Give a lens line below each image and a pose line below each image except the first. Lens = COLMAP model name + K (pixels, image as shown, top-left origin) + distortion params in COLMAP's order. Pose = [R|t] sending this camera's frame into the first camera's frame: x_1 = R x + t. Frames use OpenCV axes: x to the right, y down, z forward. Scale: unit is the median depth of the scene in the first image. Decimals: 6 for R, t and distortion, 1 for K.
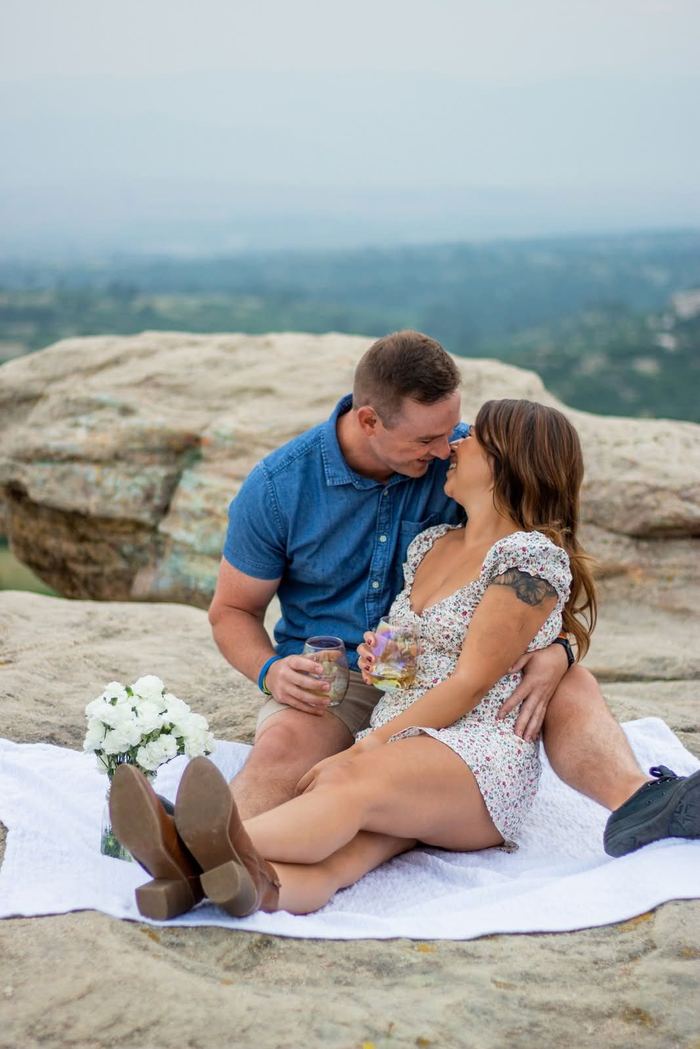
lens RADIAL K [[2491.1, 0, 350.1], [0, 2491.1, 524.5], [0, 0, 1]] dist [-0.155440, 0.000000]
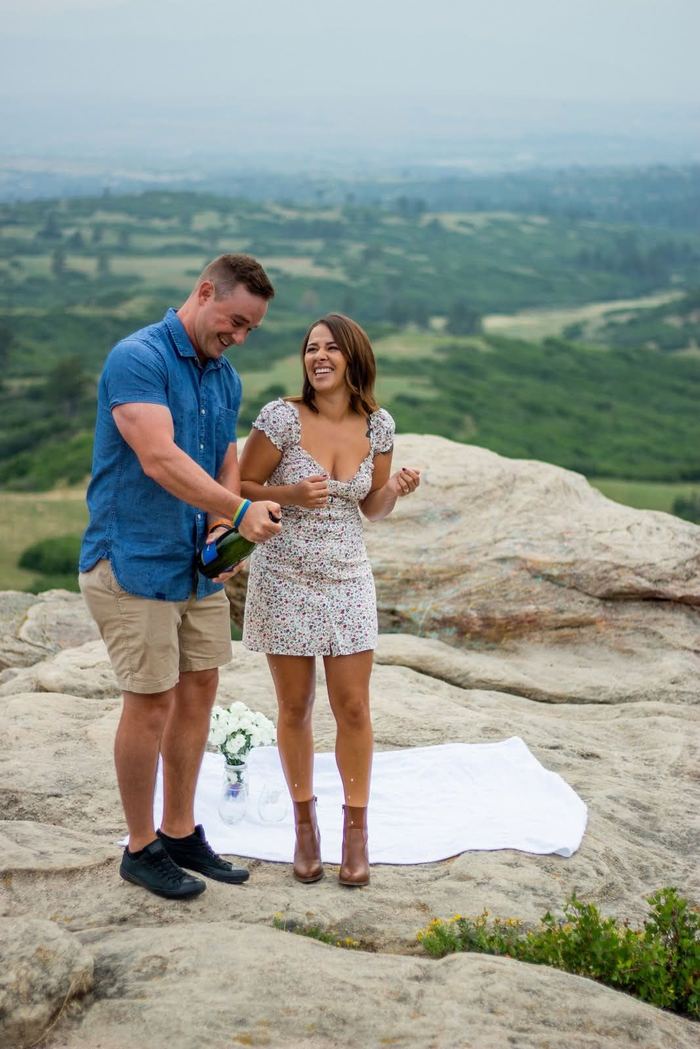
lens RADIAL K [[2491.1, 0, 349.9], [0, 2491.1, 524.5], [0, 0, 1]] dist [-0.155440, 0.000000]
pose [[0.993248, 0.023974, -0.113503, 0.132693], [-0.020051, 0.999166, 0.035574, -0.089439], [0.114261, -0.033058, 0.992901, -0.488966]]
